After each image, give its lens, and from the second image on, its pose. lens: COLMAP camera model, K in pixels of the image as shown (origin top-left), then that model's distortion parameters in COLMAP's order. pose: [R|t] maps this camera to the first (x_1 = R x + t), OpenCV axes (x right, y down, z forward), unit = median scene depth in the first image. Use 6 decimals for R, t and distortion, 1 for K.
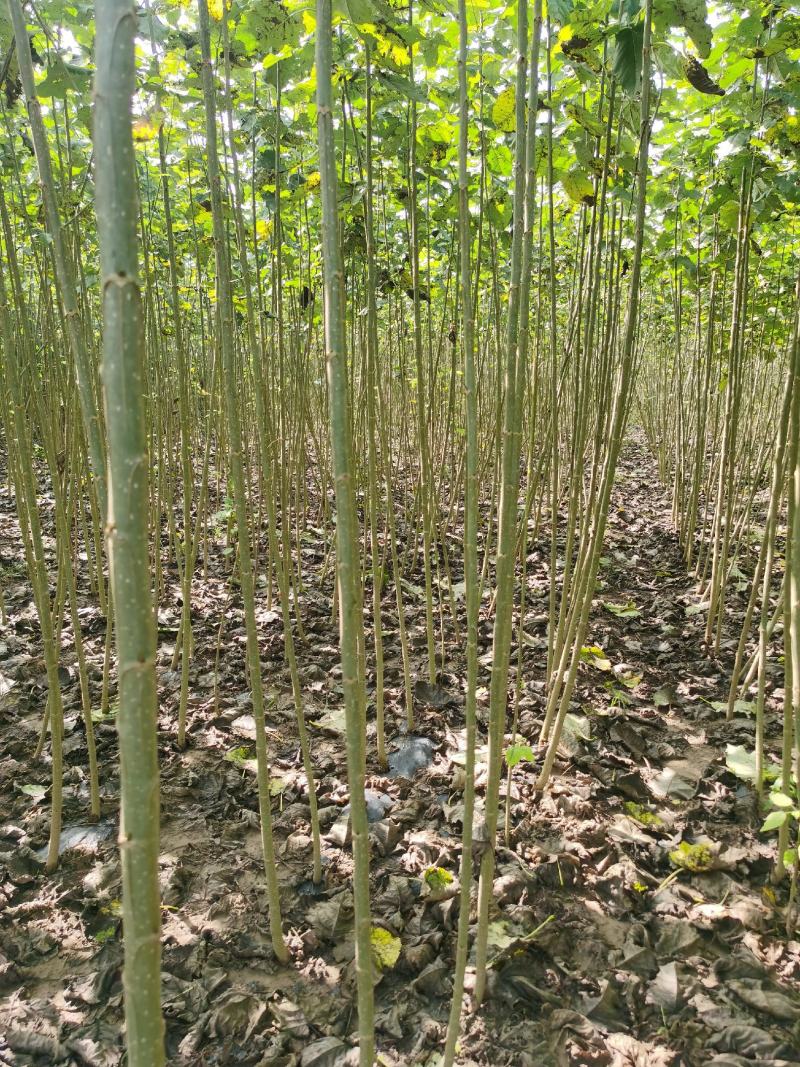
lens RADIAL K [[822.1, 0, 402.2], [0, 822.1, 535.4], [0, 0, 1]] dist [0.070215, -0.087187]
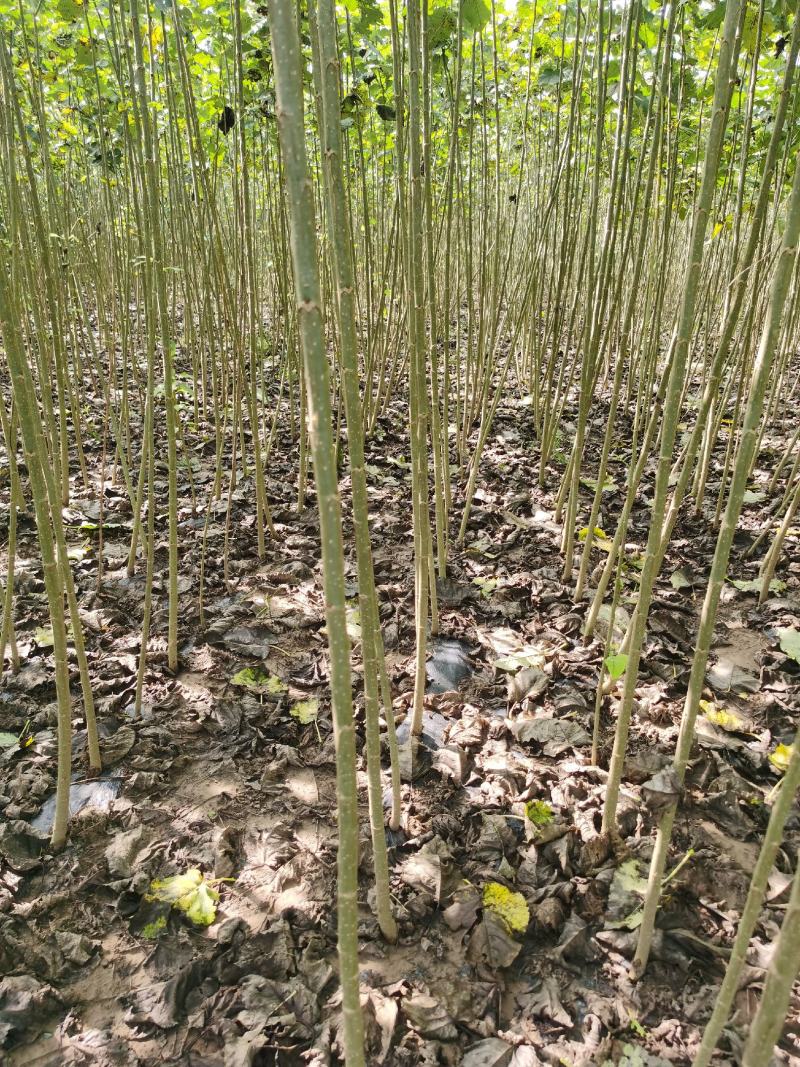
lens RADIAL K [[822.1, 0, 398.6], [0, 822.1, 541.0], [0, 0, 1]] dist [0.070215, -0.087187]
pose [[0.988580, -0.042585, 0.144555, -0.176704], [0.019299, 0.987119, 0.158821, 0.000864], [-0.149456, -0.154217, 0.976668, 0.200290]]
